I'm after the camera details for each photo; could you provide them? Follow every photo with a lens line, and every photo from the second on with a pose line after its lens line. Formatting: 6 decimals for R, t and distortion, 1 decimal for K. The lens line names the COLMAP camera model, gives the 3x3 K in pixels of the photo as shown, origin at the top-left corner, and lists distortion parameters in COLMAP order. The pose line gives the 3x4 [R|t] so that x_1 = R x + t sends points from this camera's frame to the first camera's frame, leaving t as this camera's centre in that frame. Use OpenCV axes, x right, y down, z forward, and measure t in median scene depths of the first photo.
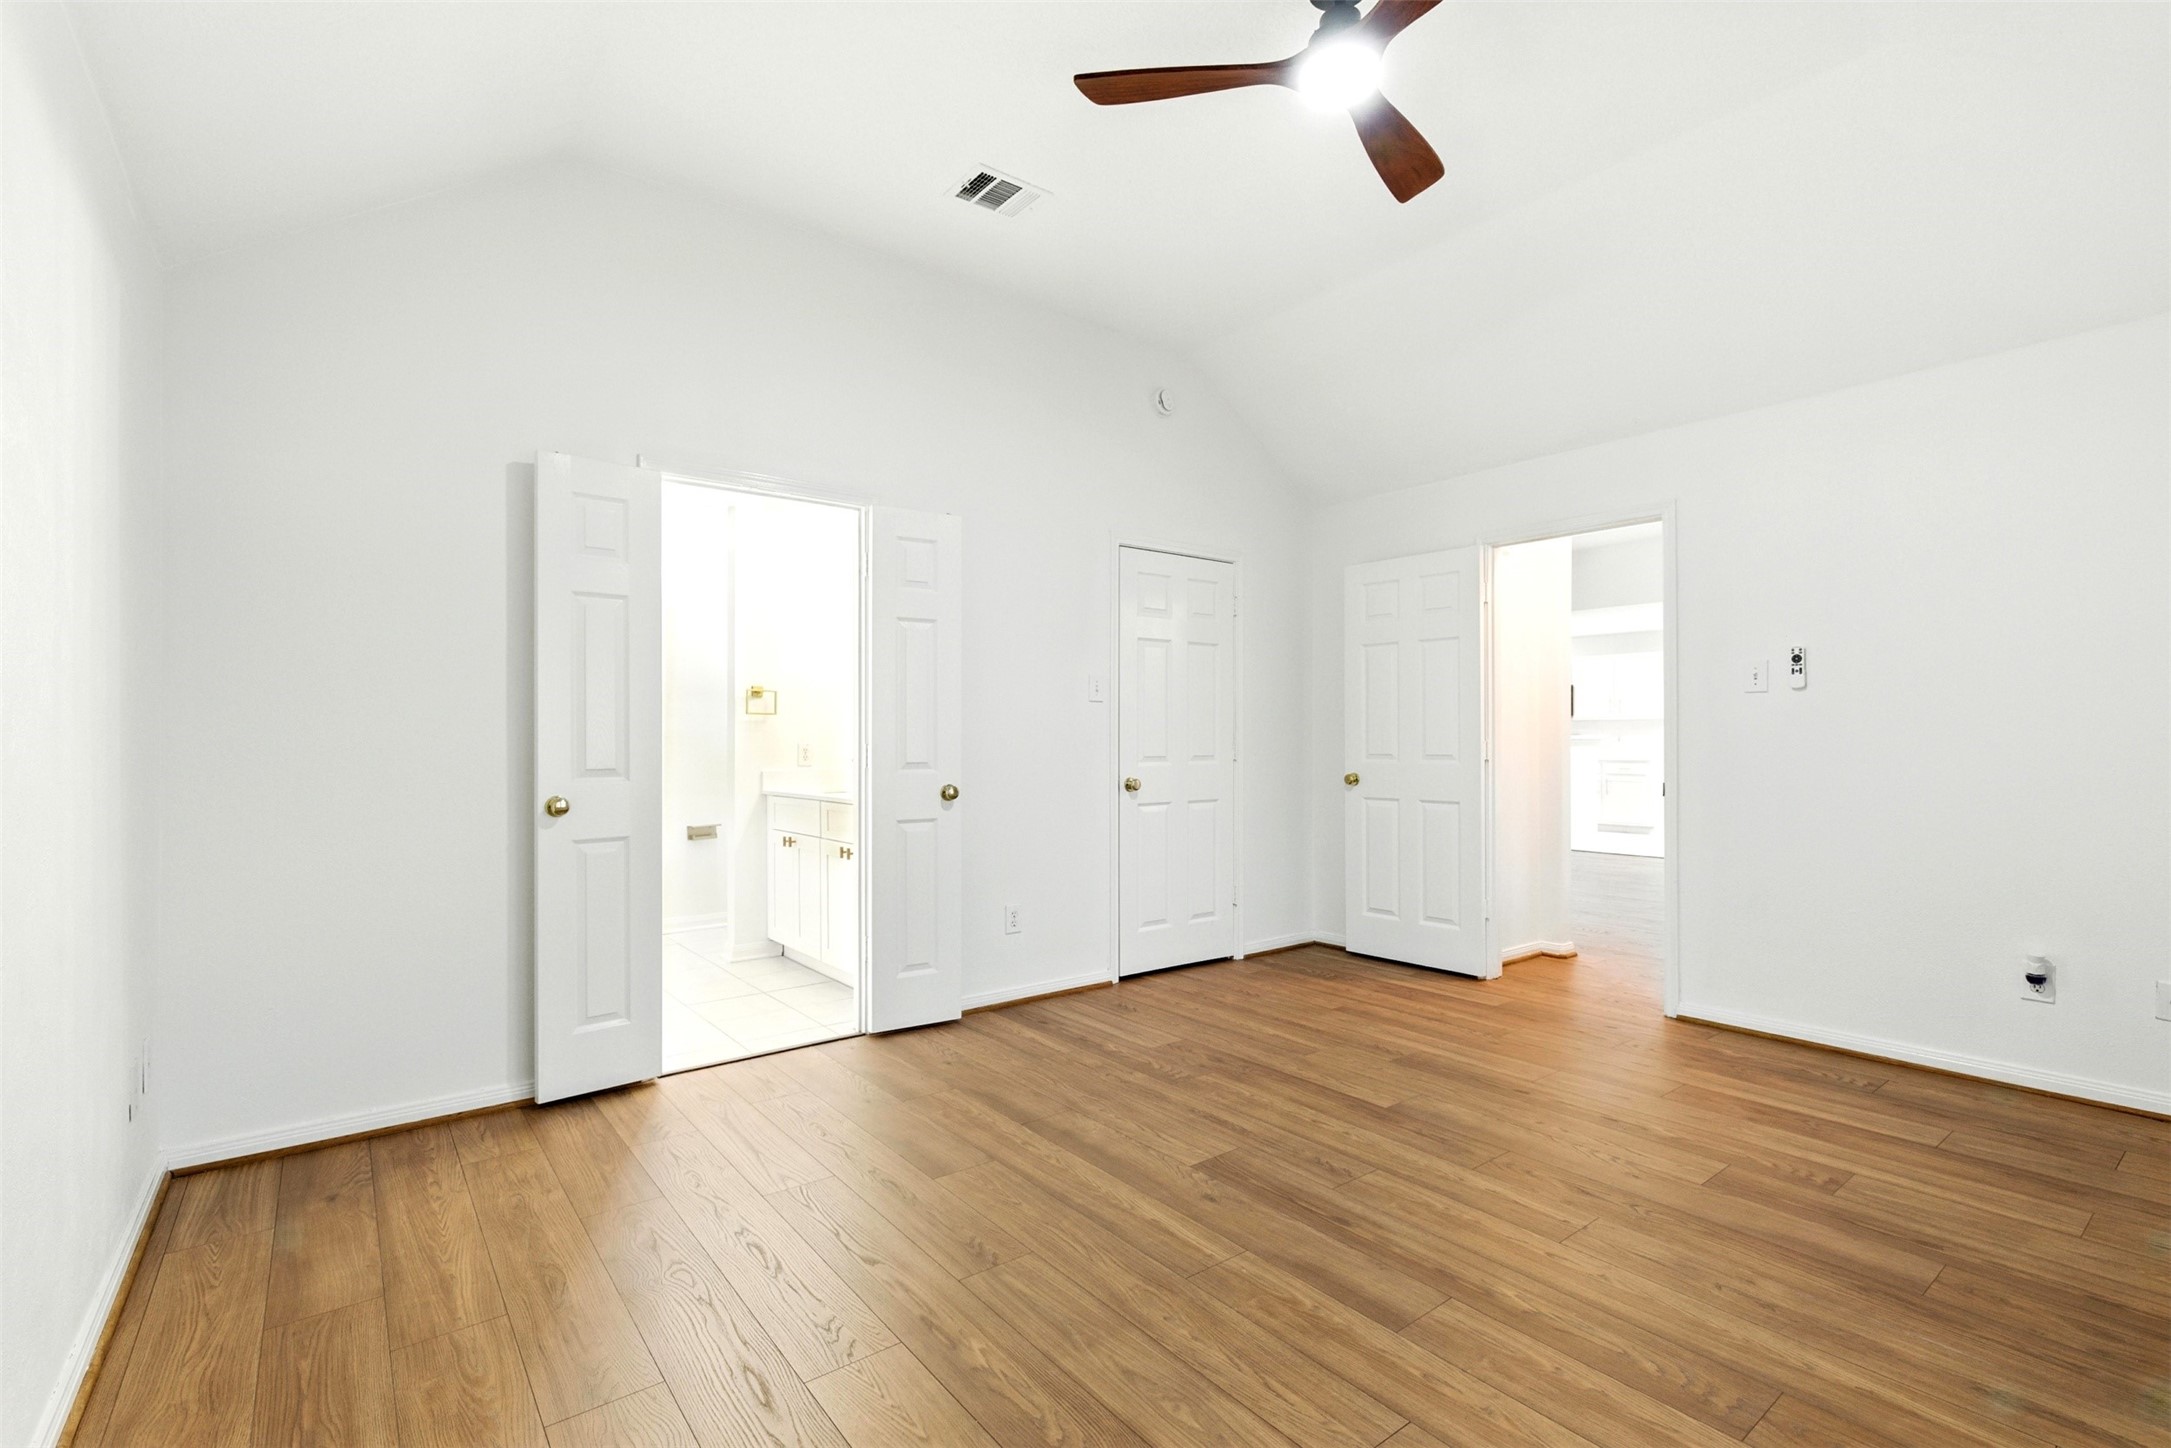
lens RADIAL K [[986.3, 0, 1093.3], [0, 986.3, 734.0], [0, 0, 1]] dist [-0.003662, -0.000111]
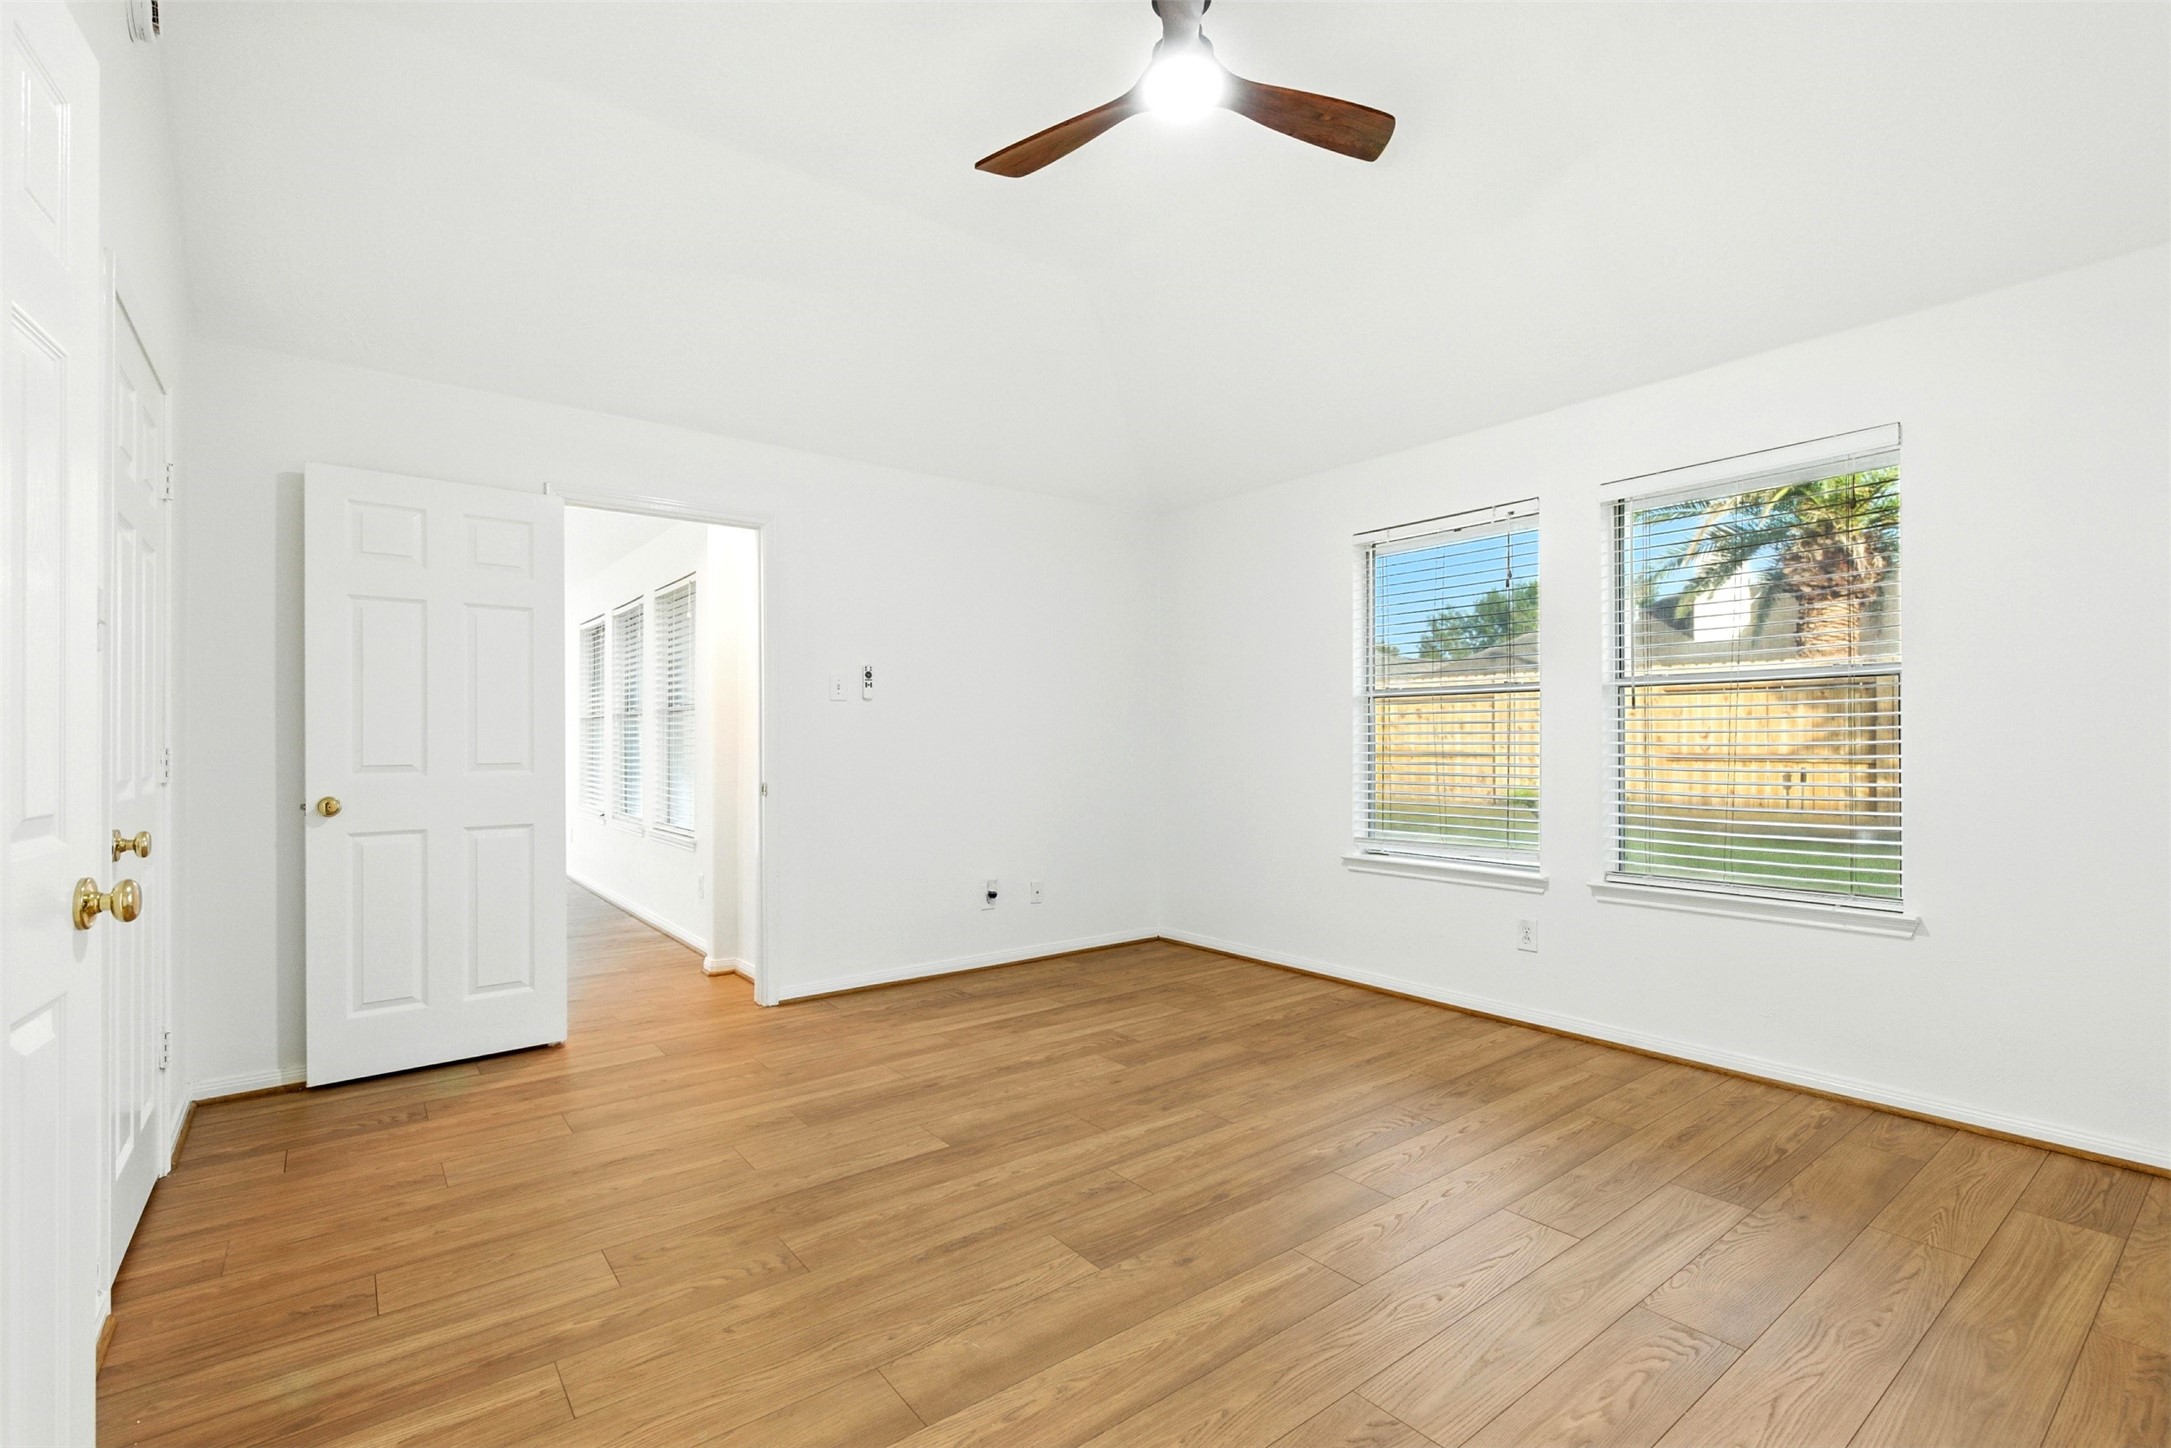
lens RADIAL K [[986.3, 0, 1083.4], [0, 986.3, 724.5], [0, 0, 1]] dist [-0.003662, -0.000111]
pose [[-0.003801, 0.017007, 0.999848, -0.626545], [0.000647, 0.999855, -0.017004, 0.007809], [-0.999993, 0.000583, -0.003811, 0.896844]]
